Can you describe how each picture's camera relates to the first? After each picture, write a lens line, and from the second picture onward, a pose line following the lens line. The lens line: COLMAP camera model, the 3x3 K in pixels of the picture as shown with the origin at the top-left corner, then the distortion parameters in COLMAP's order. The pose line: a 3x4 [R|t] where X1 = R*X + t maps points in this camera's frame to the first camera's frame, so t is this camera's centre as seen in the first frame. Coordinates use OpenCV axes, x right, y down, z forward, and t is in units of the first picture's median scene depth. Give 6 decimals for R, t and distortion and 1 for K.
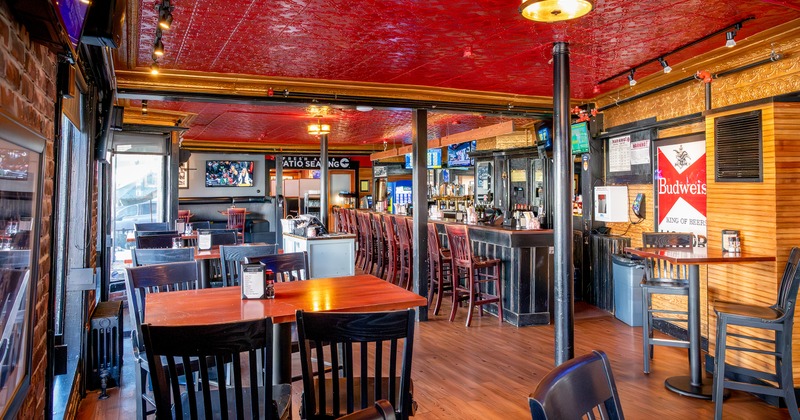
lens RADIAL K [[570.0, 0, 398.6], [0, 570.0, 178.9], [0, 0, 1]] dist [-0.000817, -0.000553]
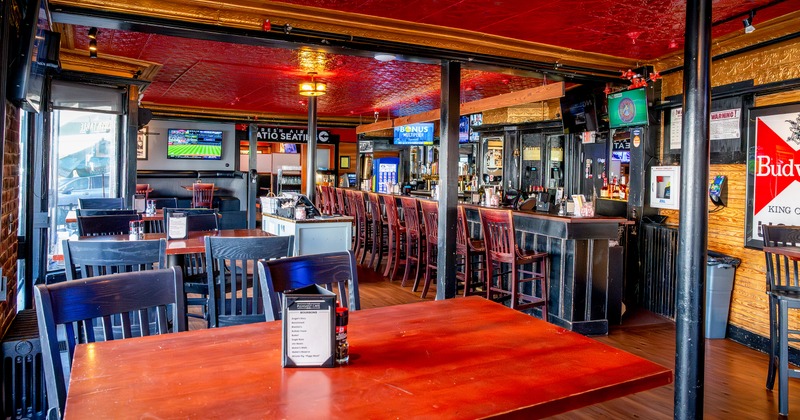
lens RADIAL K [[570.0, 0, 398.6], [0, 570.0, 178.9], [0, 0, 1]] dist [-0.000817, -0.000553]
pose [[0.997522, 0.024120, 0.066089, -0.067065], [-0.026364, 0.999098, 0.033292, 0.011803], [-0.065226, -0.034952, 0.997258, 0.165324]]
